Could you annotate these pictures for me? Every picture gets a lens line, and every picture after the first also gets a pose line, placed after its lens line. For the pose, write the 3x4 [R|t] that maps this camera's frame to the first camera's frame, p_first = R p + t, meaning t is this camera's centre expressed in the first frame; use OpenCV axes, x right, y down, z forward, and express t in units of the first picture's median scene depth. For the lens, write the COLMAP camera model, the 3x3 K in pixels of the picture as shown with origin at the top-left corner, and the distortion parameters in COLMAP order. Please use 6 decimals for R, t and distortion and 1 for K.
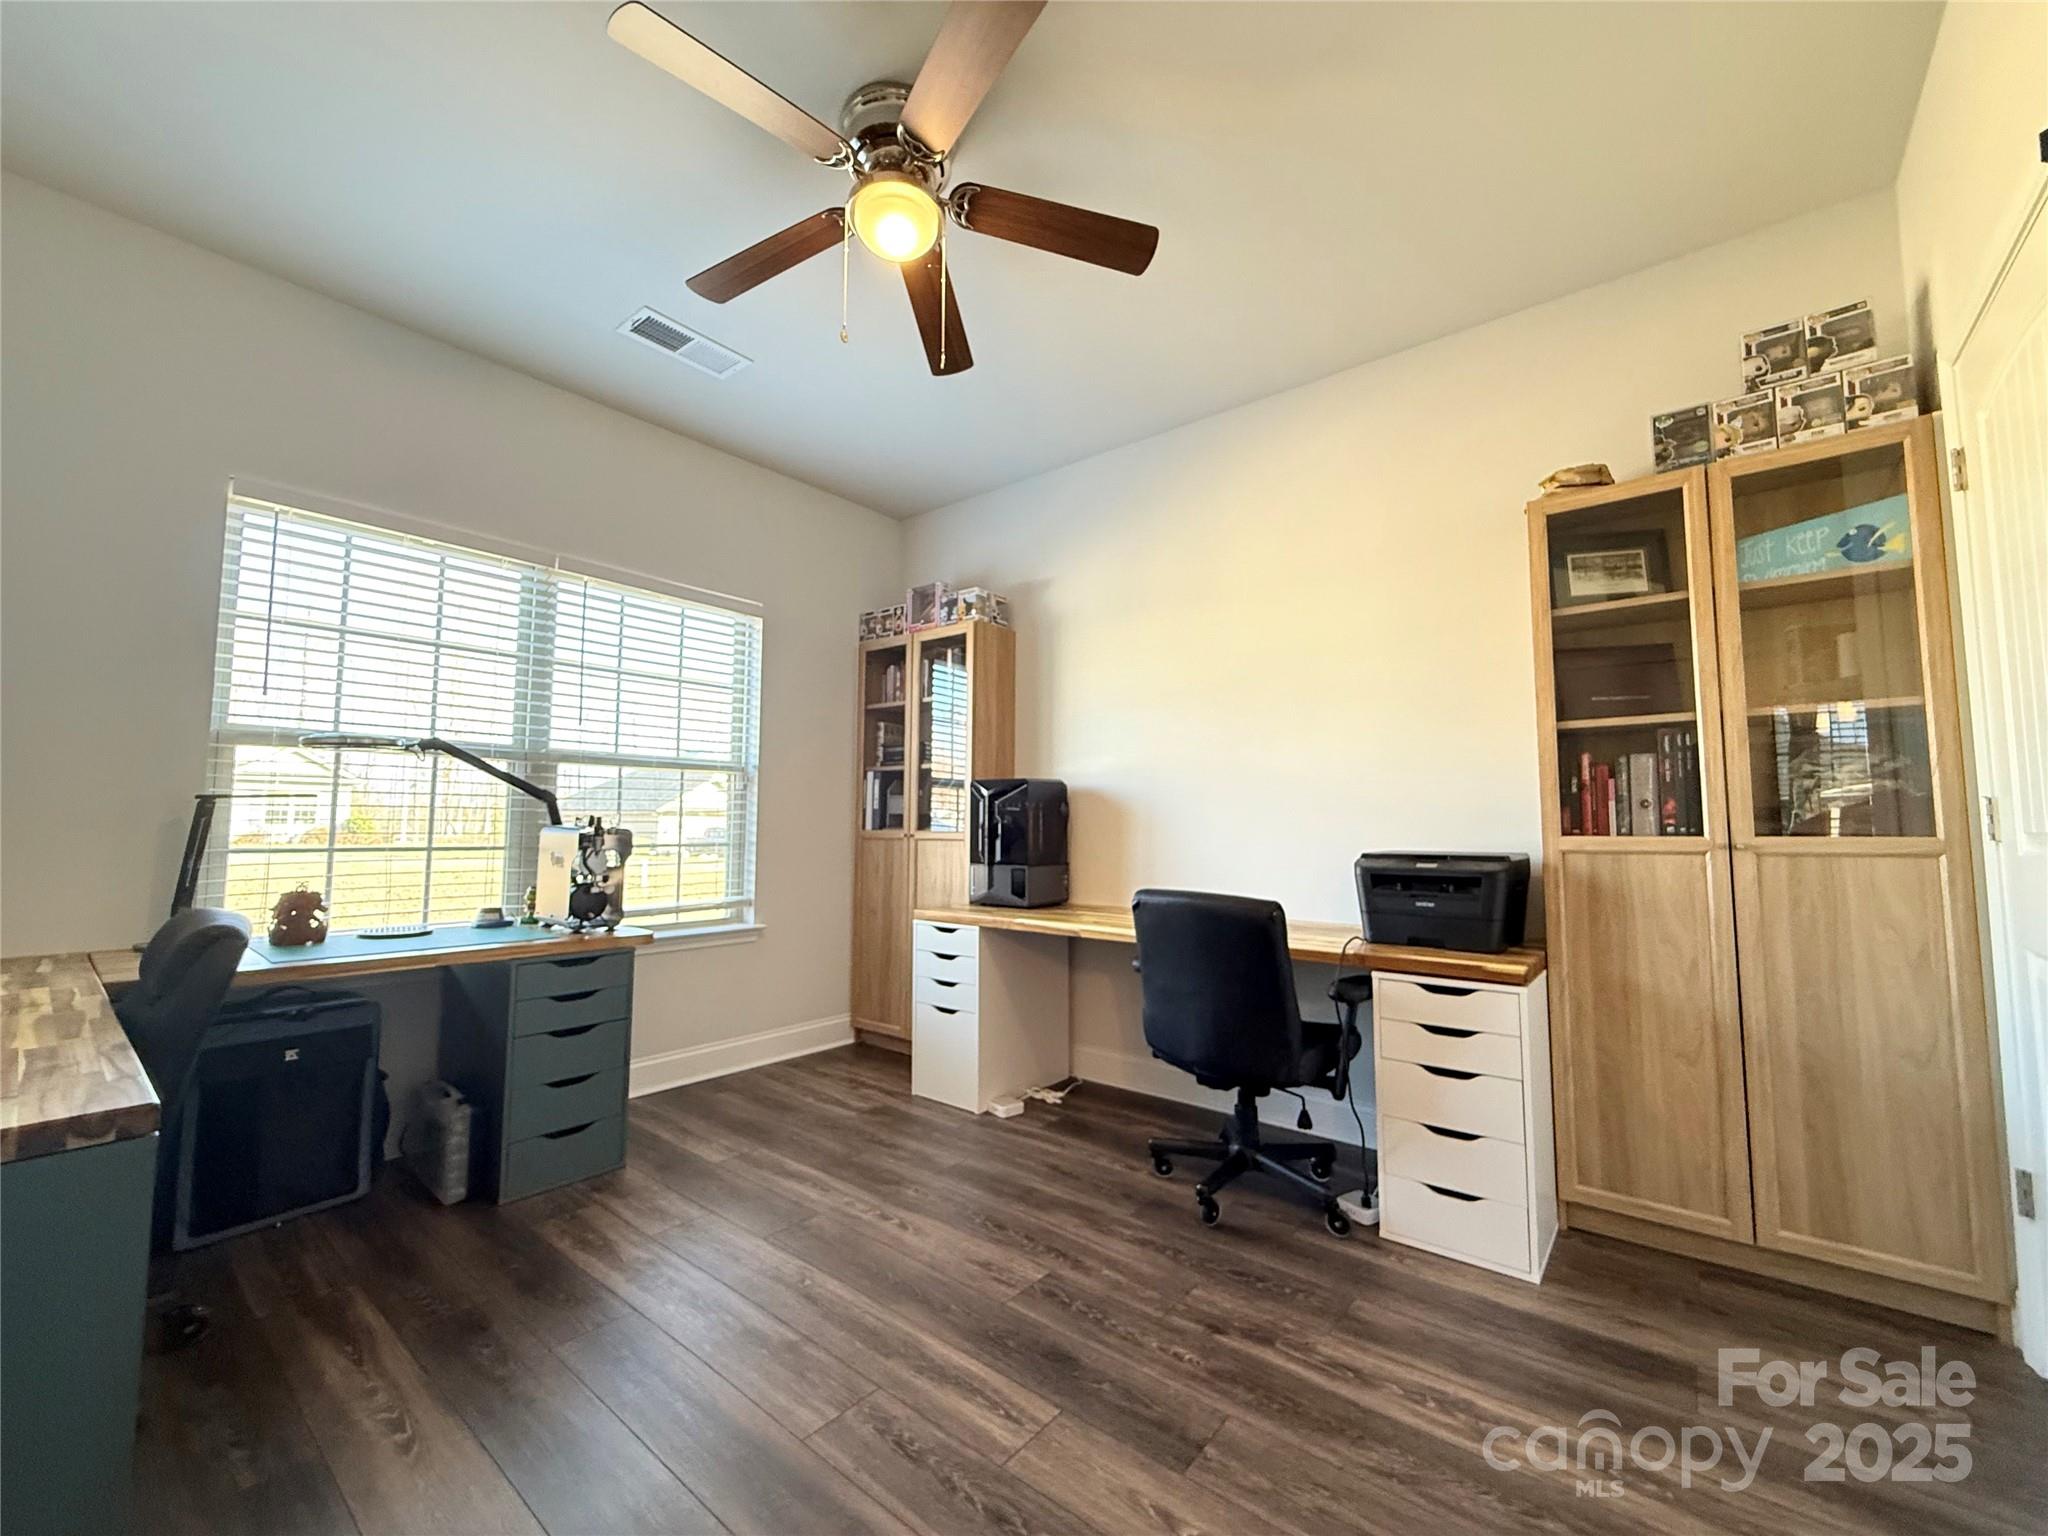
lens RADIAL K [[817.7, 0, 1019.8], [0, 817.7, 766.8], [0, 0, 1]] dist [-0.002330, 0.000128]
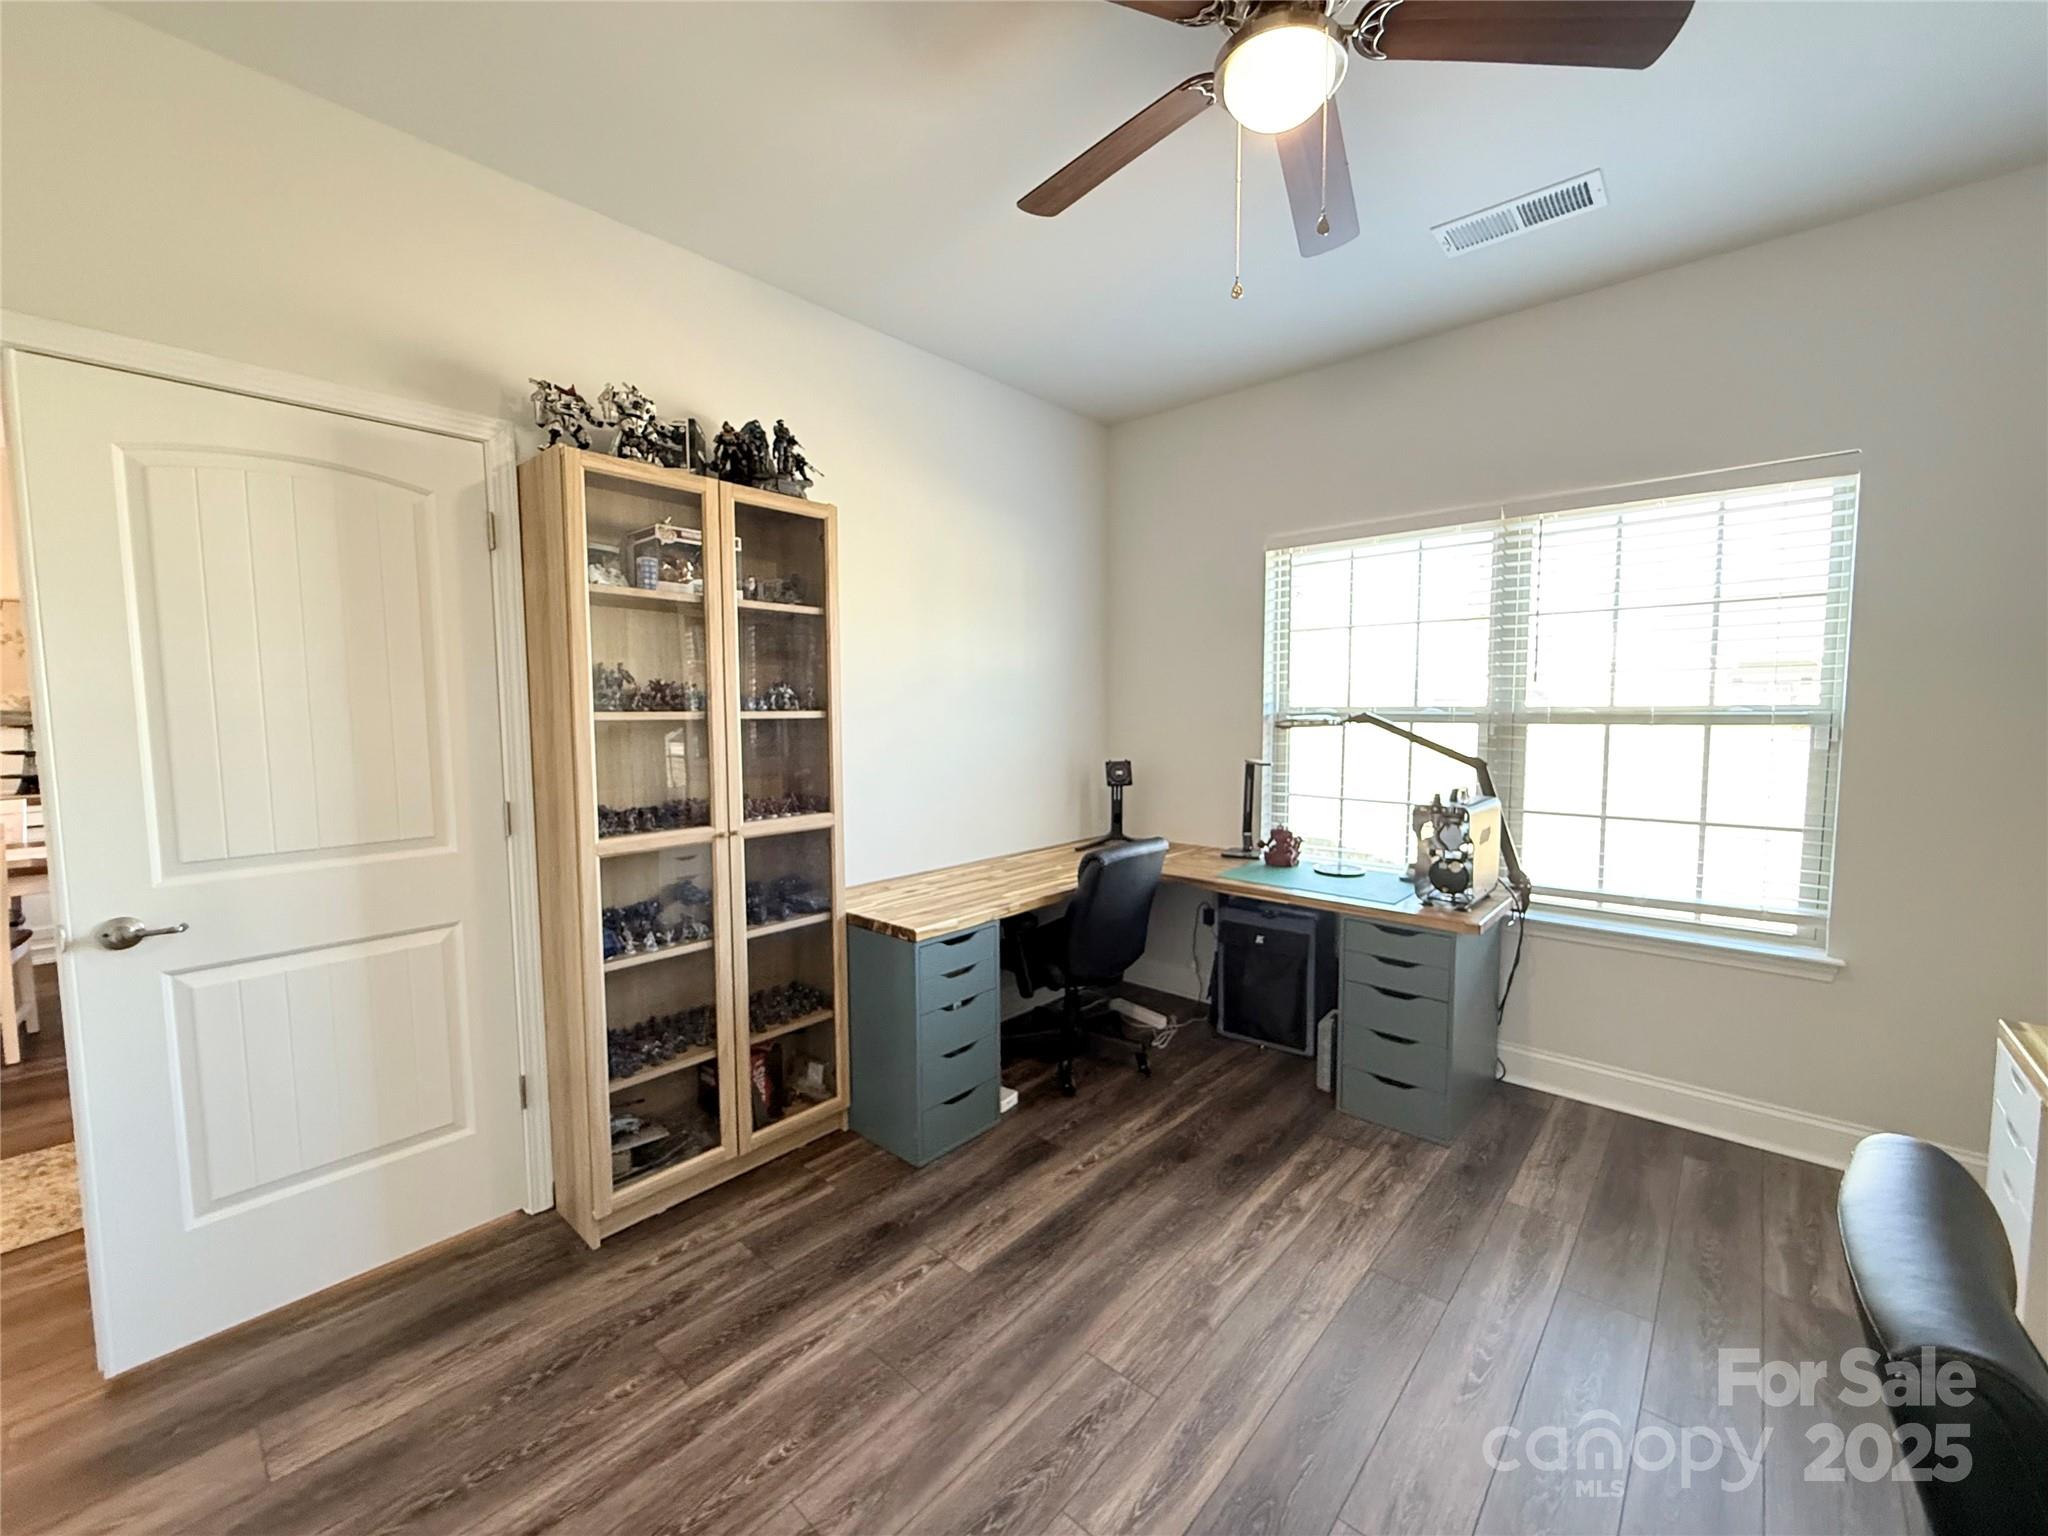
lens RADIAL K [[817.7, 0, 1019.8], [0, 817.7, 766.8], [0, 0, 1]] dist [-0.002330, 0.000128]
pose [[-0.049221, 0.072632, -0.996144, 0.535236], [0.079505, 0.994473, 0.068581, -0.086928], [0.995619, -0.075823, -0.054724, 0.611920]]
